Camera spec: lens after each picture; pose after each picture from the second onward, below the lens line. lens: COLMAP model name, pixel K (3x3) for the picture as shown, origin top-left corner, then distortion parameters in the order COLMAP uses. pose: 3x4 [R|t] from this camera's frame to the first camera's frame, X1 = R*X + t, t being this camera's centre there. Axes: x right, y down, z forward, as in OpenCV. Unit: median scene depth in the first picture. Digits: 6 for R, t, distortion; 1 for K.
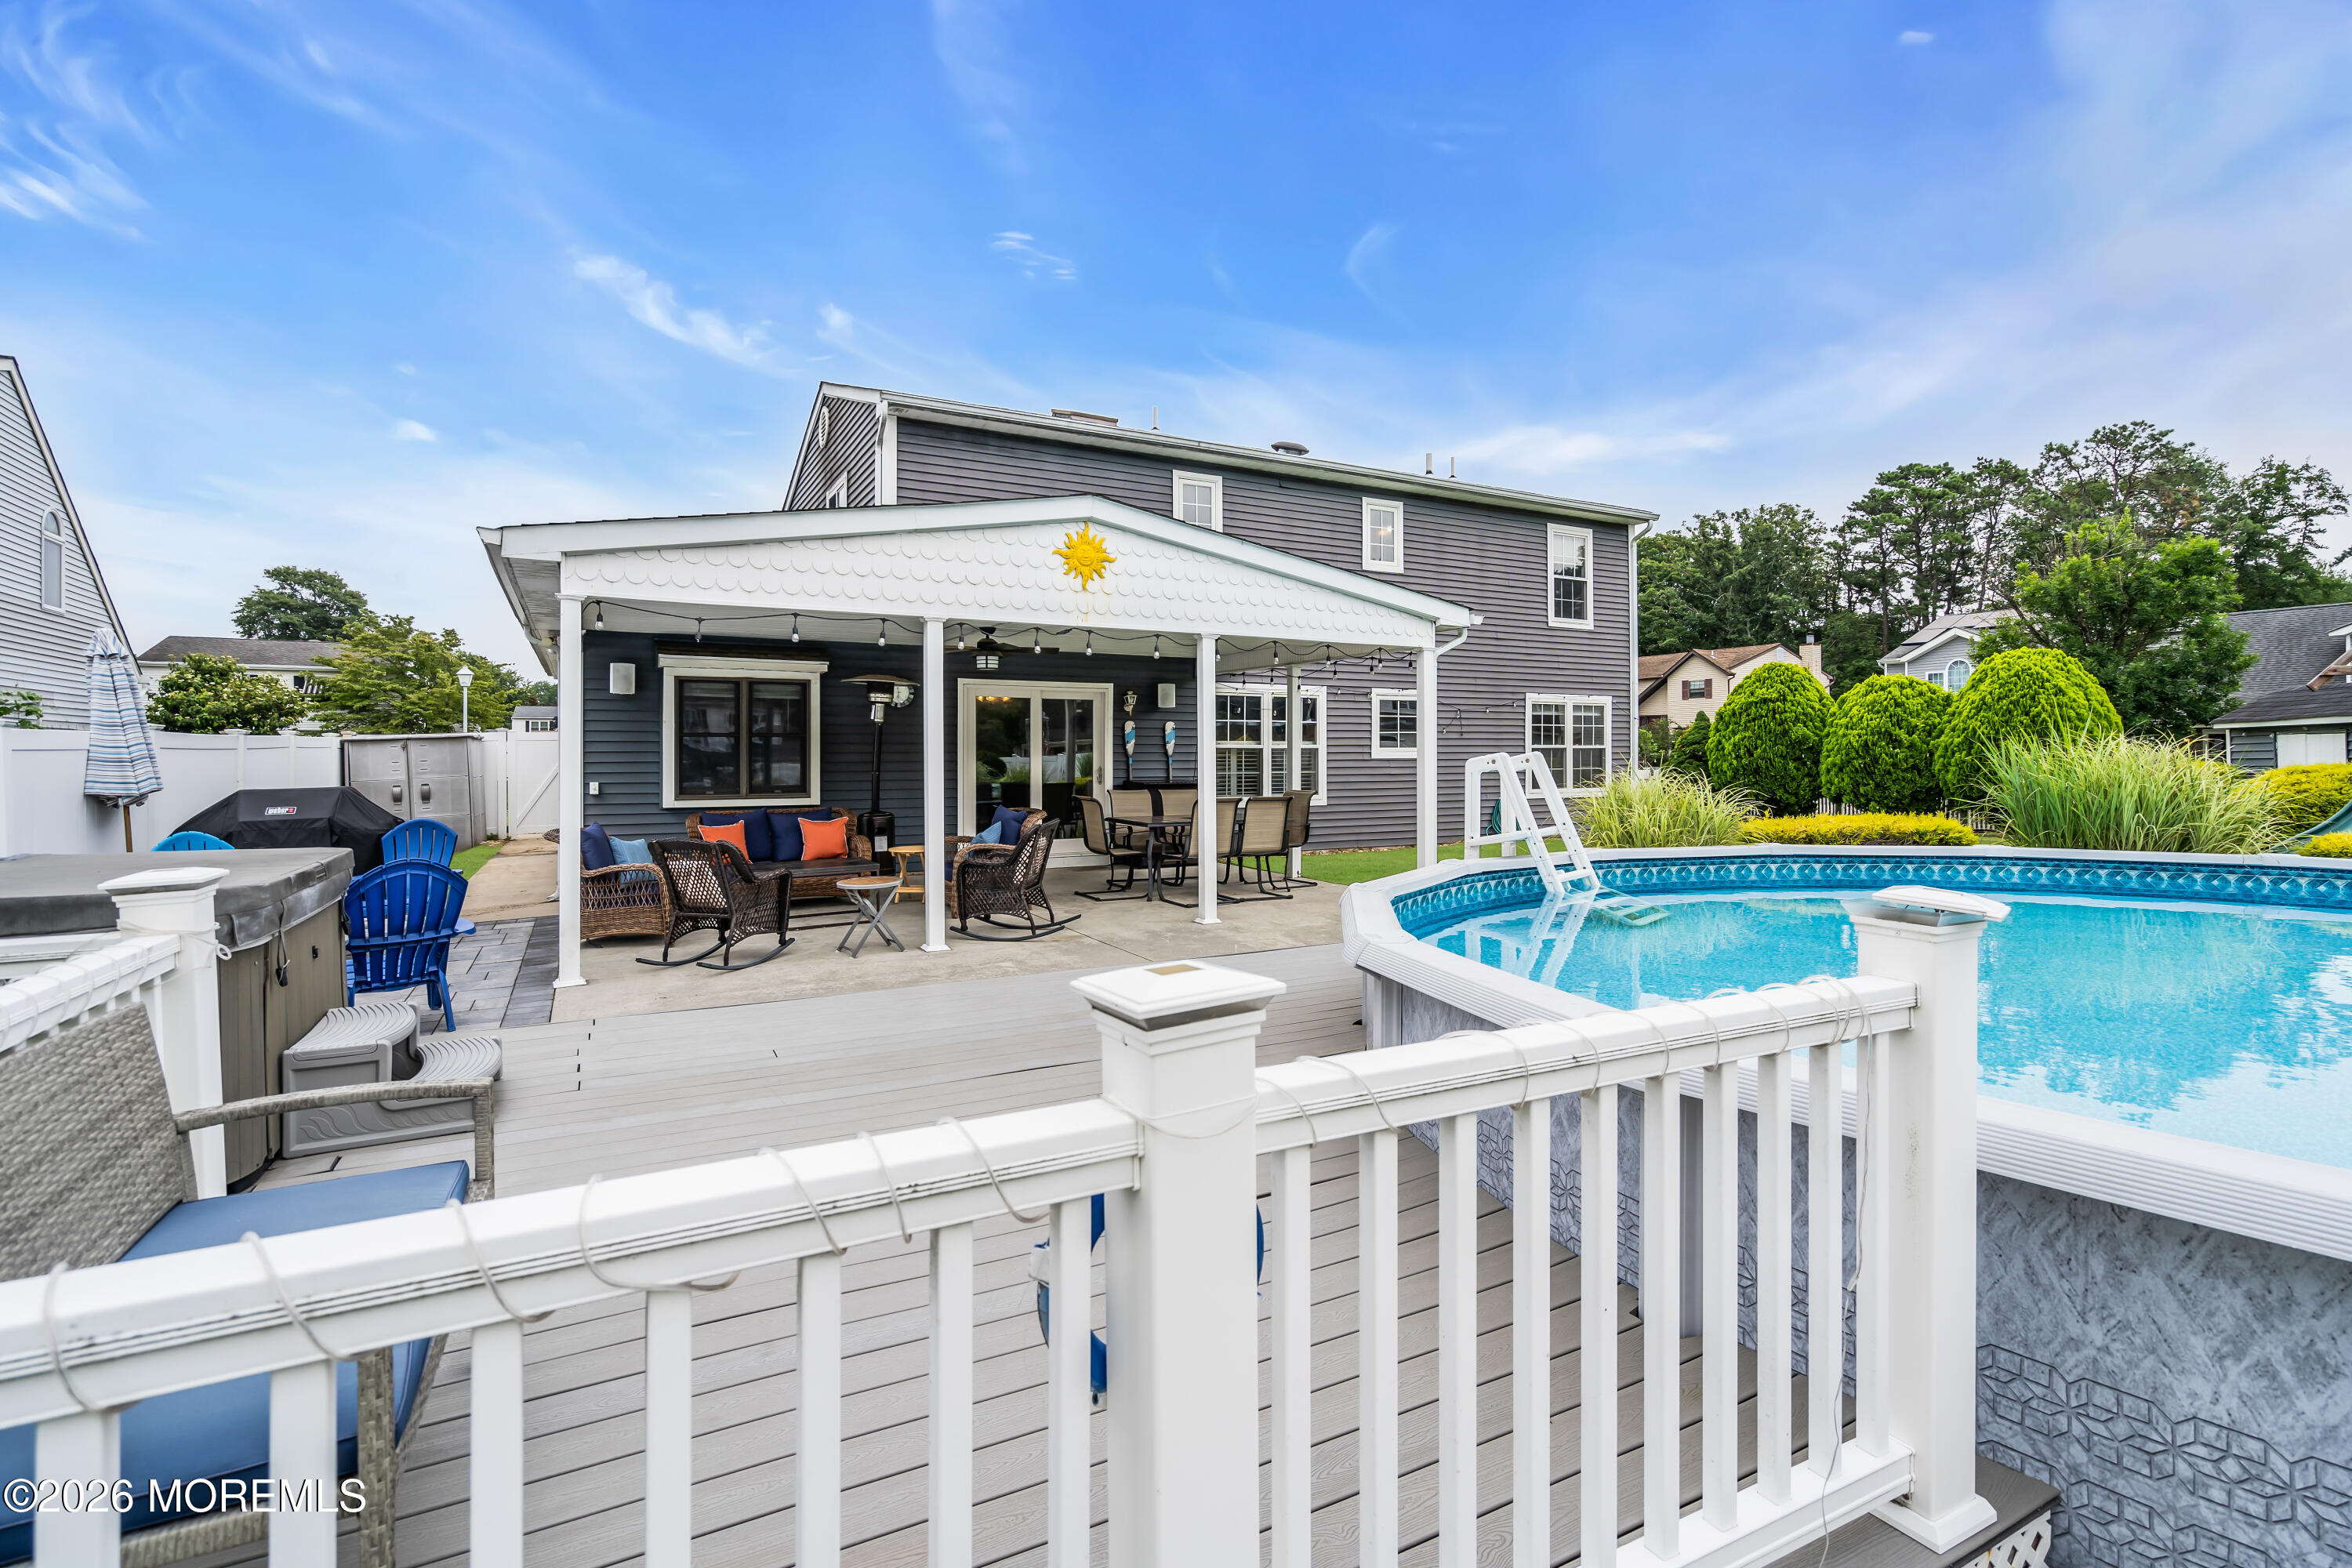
lens RADIAL K [[1077.8, 0, 1171.5], [0, 1077.8, 738.1], [0, 0, 1]] dist [-0.002805, 0.000380]
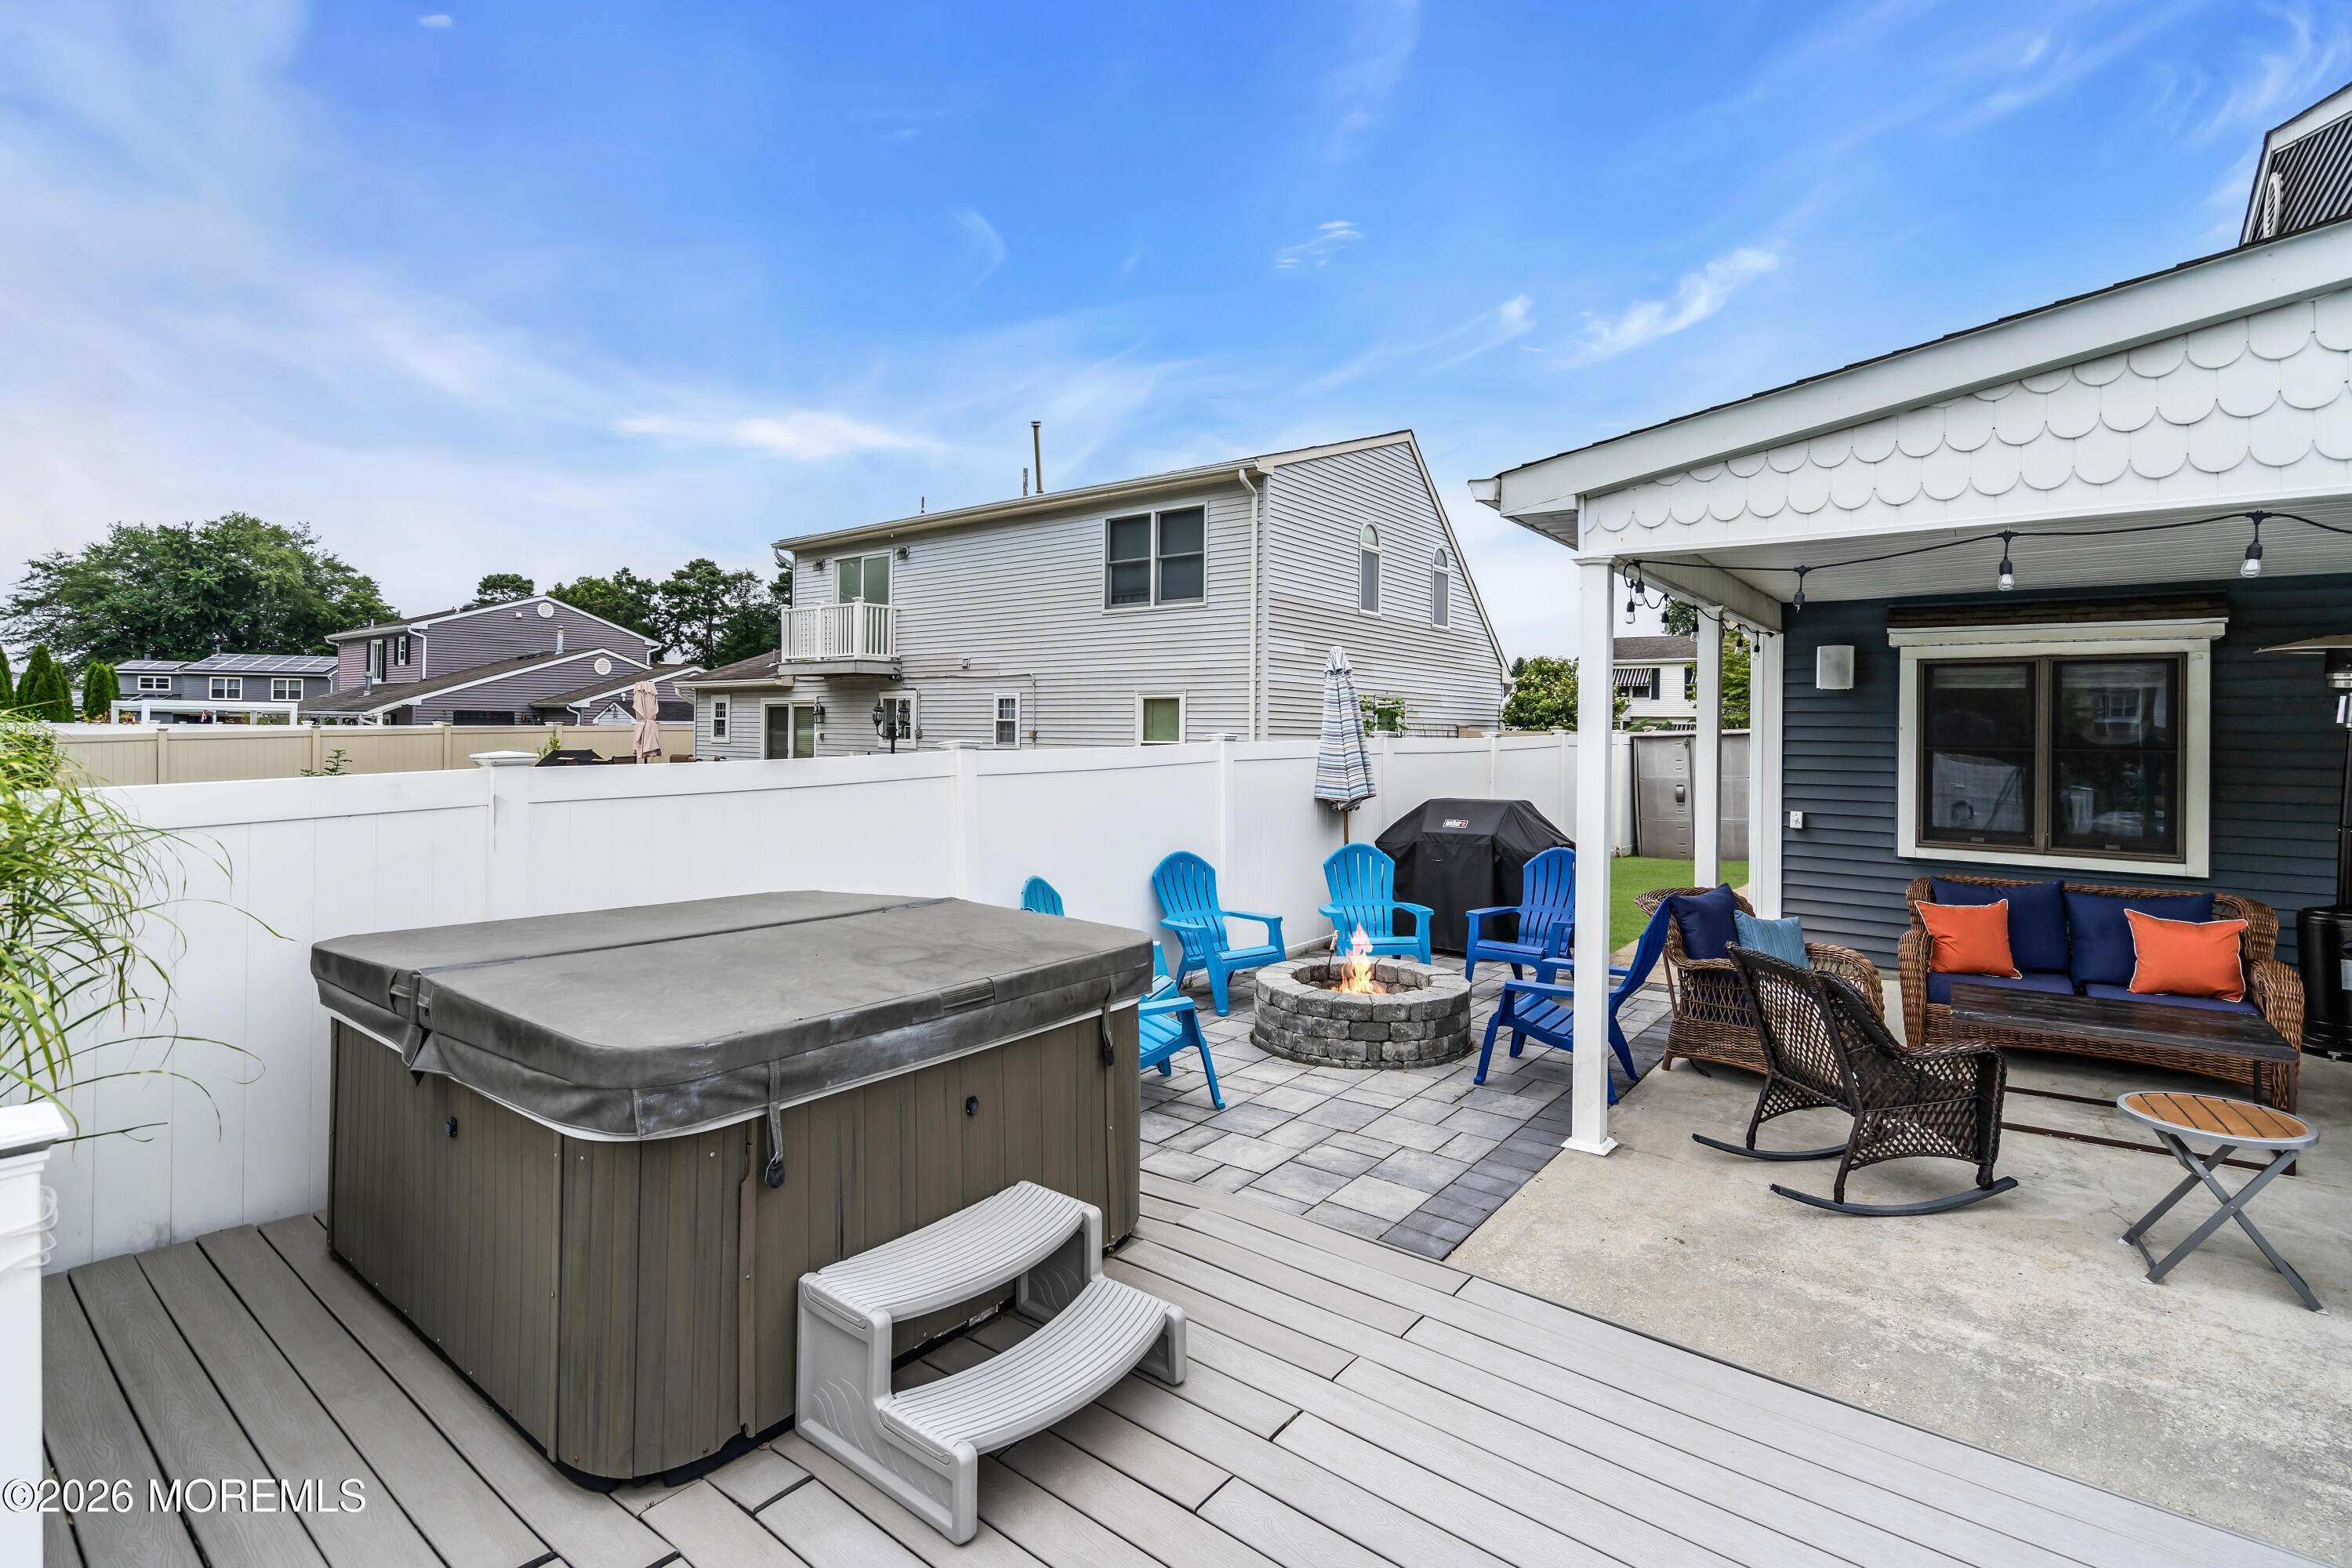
lens RADIAL K [[1093.0, 0, 1168.8], [0, 1093.0, 724.2], [0, 0, 1]] dist [0.001532, -0.000064]
pose [[0.401204, 0.002636, -0.915985, -0.029939], [0.001455, 0.999993, 0.003515, -0.021241], [0.915987, -0.002743, 0.401198, 0.314807]]
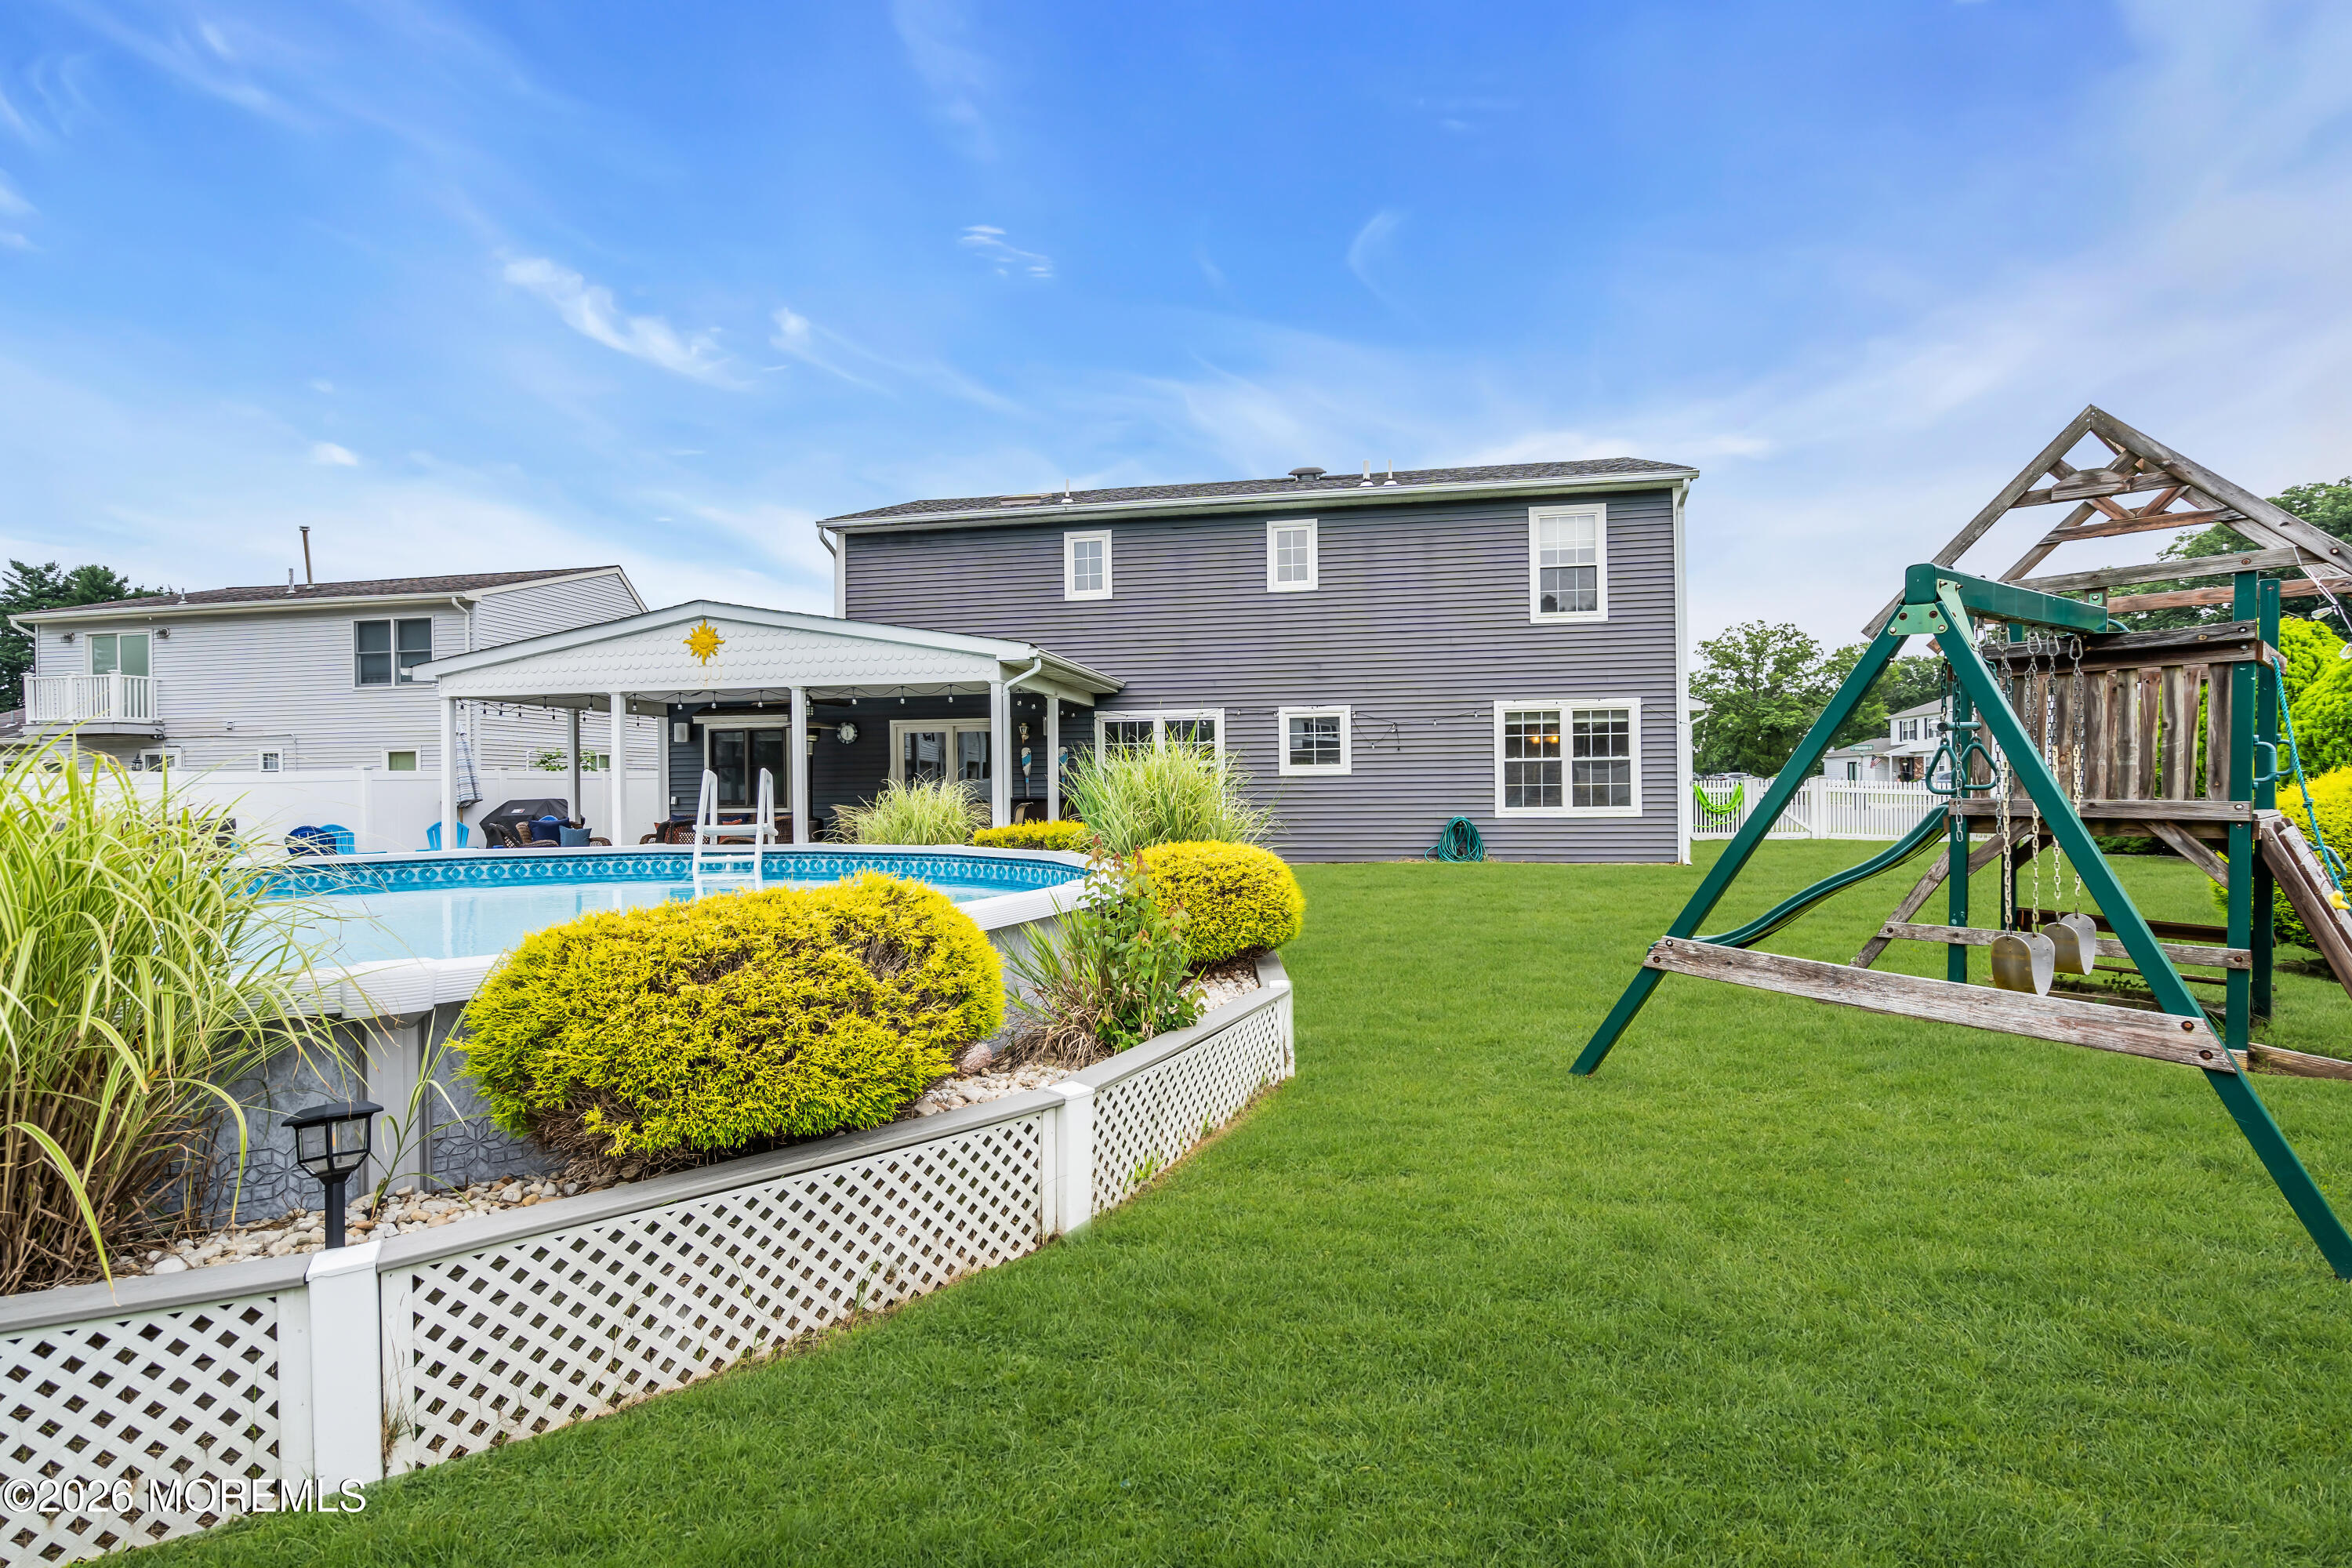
lens RADIAL K [[1091.9, 0, 1162.0], [0, 1091.9, 780.9], [0, 0, 1]] dist [-0.000204, 0.000051]
pose [[0.782126, -0.011019, -0.623023, 1.070945], [0.020770, 0.999749, 0.008393, 0.018522], [0.622774, -0.019505, 0.782159, 0.167636]]
